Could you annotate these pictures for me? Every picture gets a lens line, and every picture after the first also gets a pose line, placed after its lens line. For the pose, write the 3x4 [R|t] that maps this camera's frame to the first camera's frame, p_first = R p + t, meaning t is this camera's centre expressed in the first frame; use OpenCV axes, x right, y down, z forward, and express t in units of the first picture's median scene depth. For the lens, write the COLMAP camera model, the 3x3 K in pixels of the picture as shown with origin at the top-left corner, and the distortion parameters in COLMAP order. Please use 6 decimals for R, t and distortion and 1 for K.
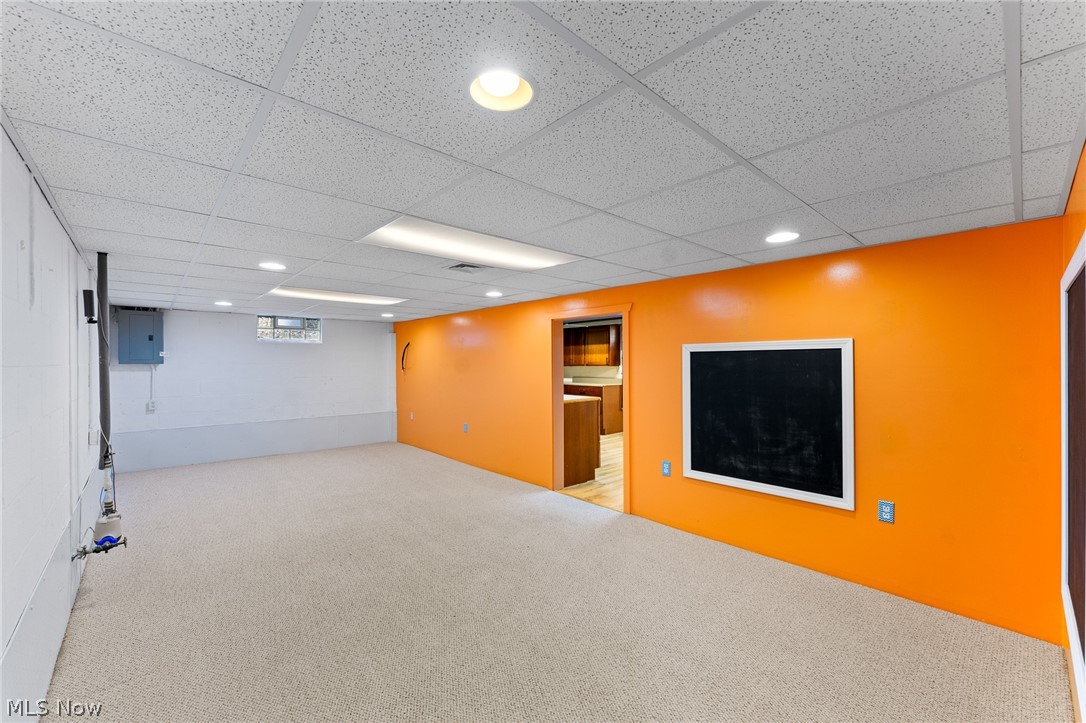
lens RADIAL K [[436.9, 0, 540.1], [0, 436.9, 363.0], [0, 0, 1]] dist [-0.005552, 0.000371]
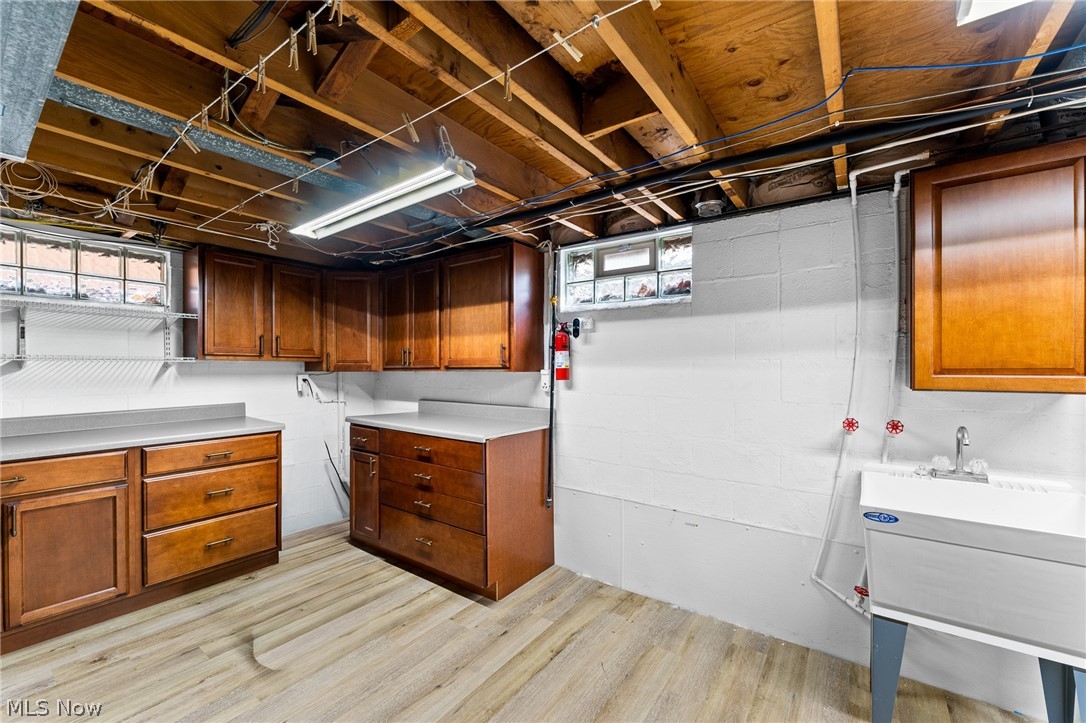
lens RADIAL K [[436.9, 0, 546.7], [0, 436.9, 368.4], [0, 0, 1]] dist [-0.005552, 0.000371]
pose [[0.980630, -0.002207, 0.195856, 0.118332], [0.001549, 0.999993, 0.003515, 0.004361], [-0.195862, -0.003144, 0.980626, 0.661468]]
